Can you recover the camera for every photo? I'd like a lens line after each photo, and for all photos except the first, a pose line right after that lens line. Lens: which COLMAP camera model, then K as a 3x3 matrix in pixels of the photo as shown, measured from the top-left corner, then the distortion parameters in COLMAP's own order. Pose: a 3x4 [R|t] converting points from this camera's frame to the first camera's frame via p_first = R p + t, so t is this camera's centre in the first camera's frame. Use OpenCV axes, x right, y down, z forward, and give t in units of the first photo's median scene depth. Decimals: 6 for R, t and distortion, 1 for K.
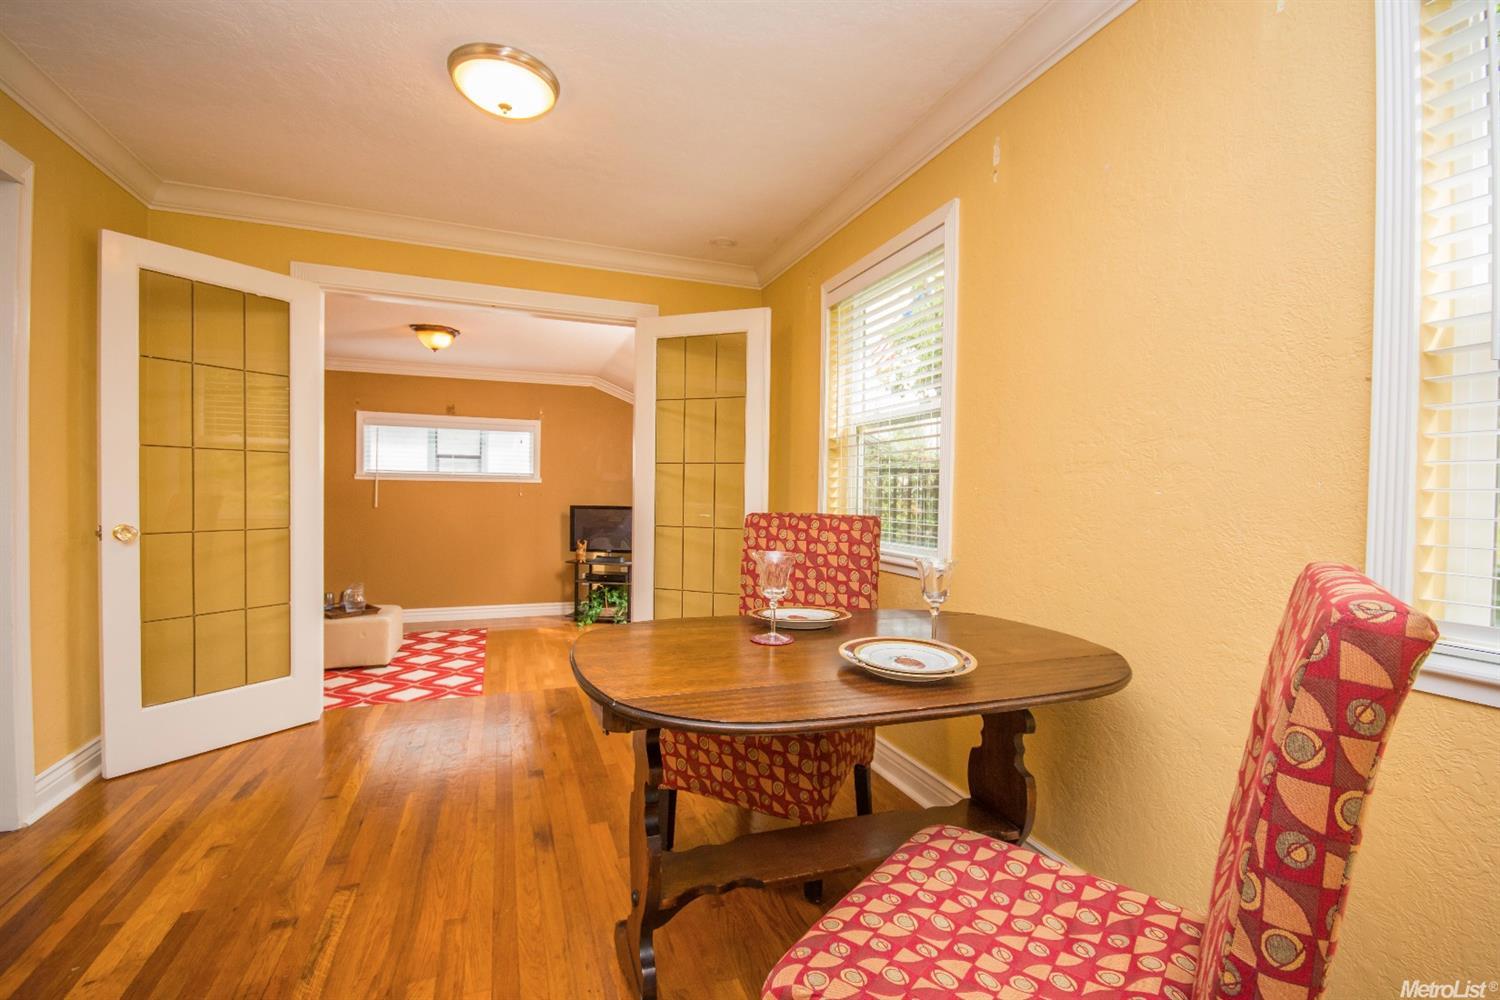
lens RADIAL K [[664.1, 0, 758.2], [0, 664.1, 505.1], [0, 0, 1]] dist [0.002955, -0.000349]
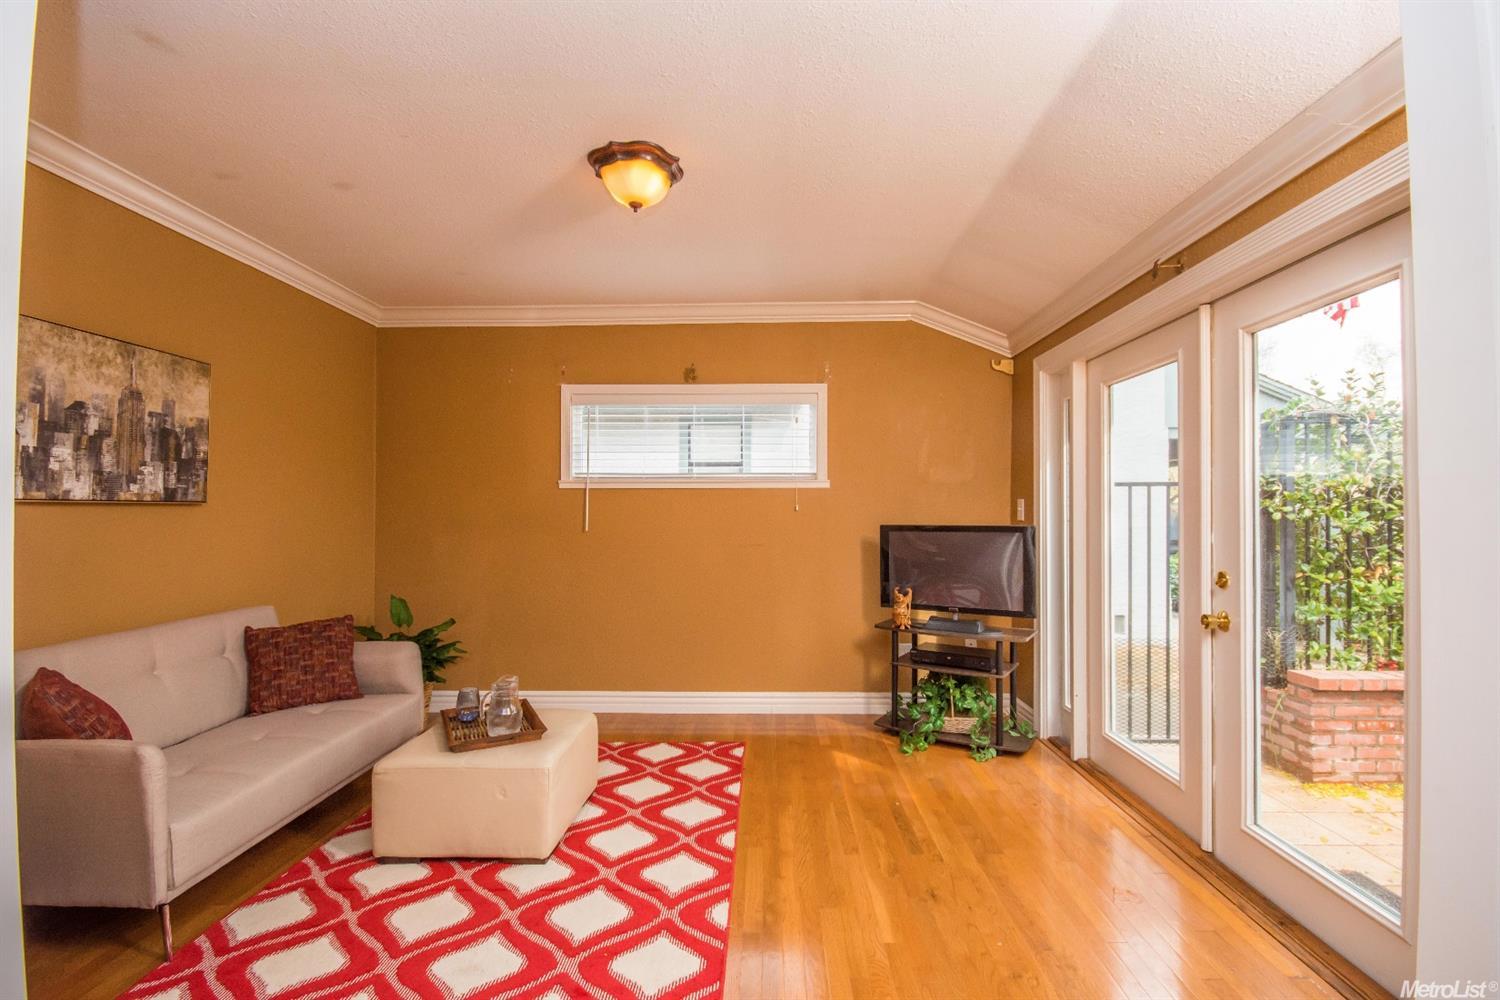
lens RADIAL K [[678.9, 0, 762.4], [0, 678.9, 503.5], [0, 0, 1]] dist [-0.001400, -0.000436]
pose [[0.928888, -0.021249, -0.369751, -0.320095], [0.008238, 0.999291, -0.036730, 0.005016], [0.370269, 0.031072, 0.928405, 0.840656]]
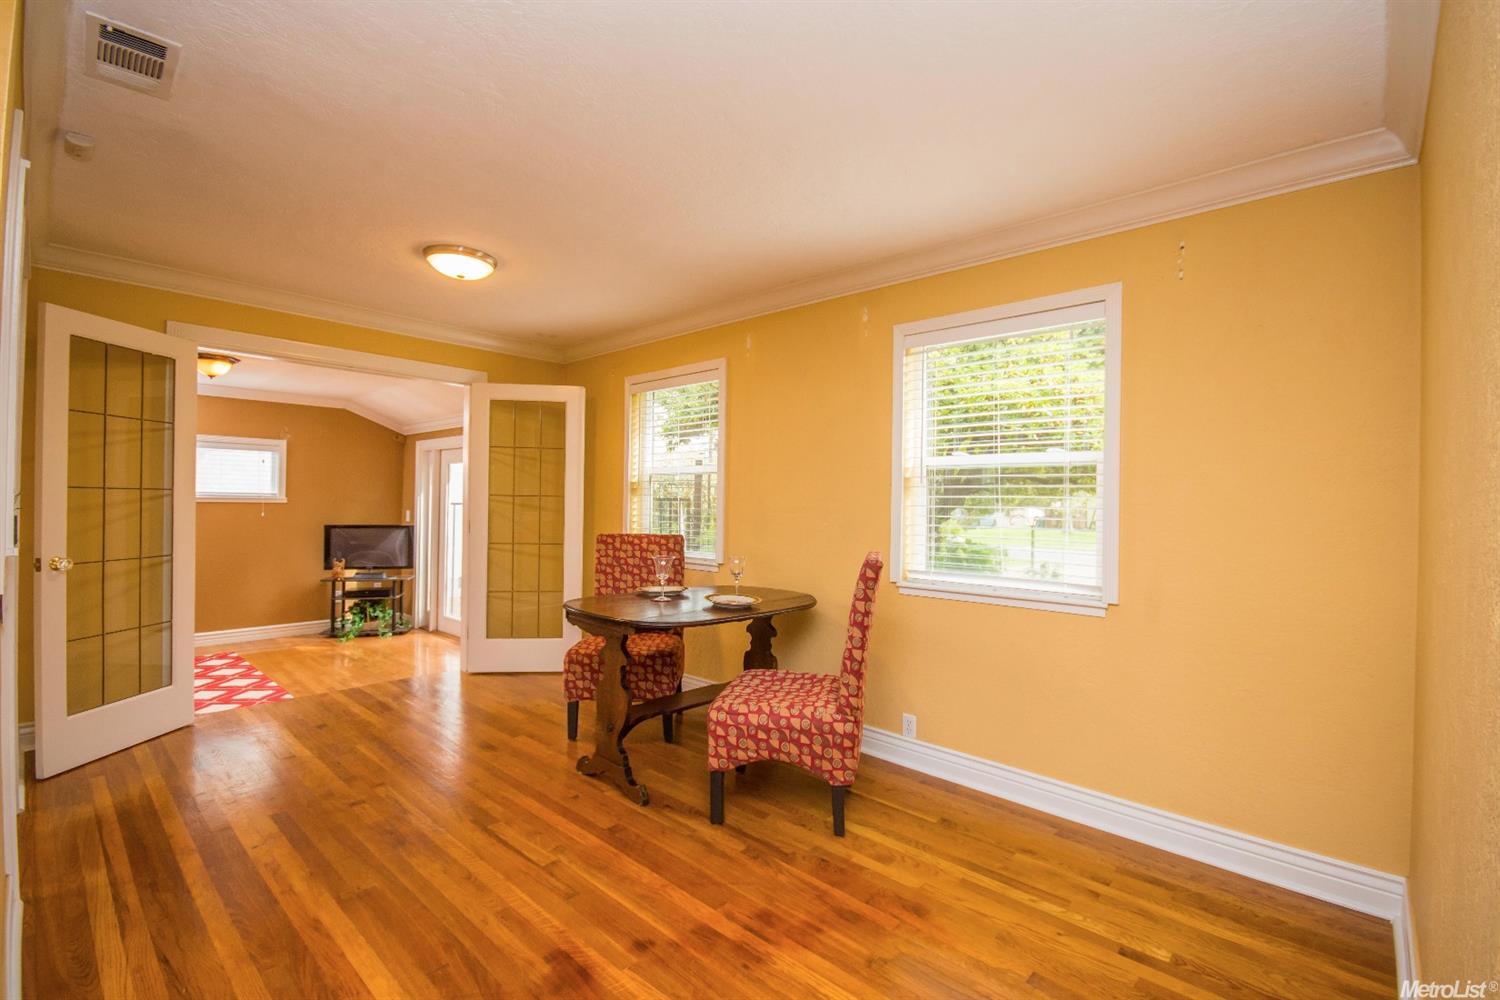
lens RADIAL K [[654.0, 0, 771.8], [0, 654.0, 506.0], [0, 0, 1]] dist [0.000268, -0.000068]
pose [[0.884916, -0.001548, 0.465748, -0.280249], [0.007208, 0.999920, -0.010371, -0.027010], [-0.465695, 0.012534, 0.884856, -0.420000]]
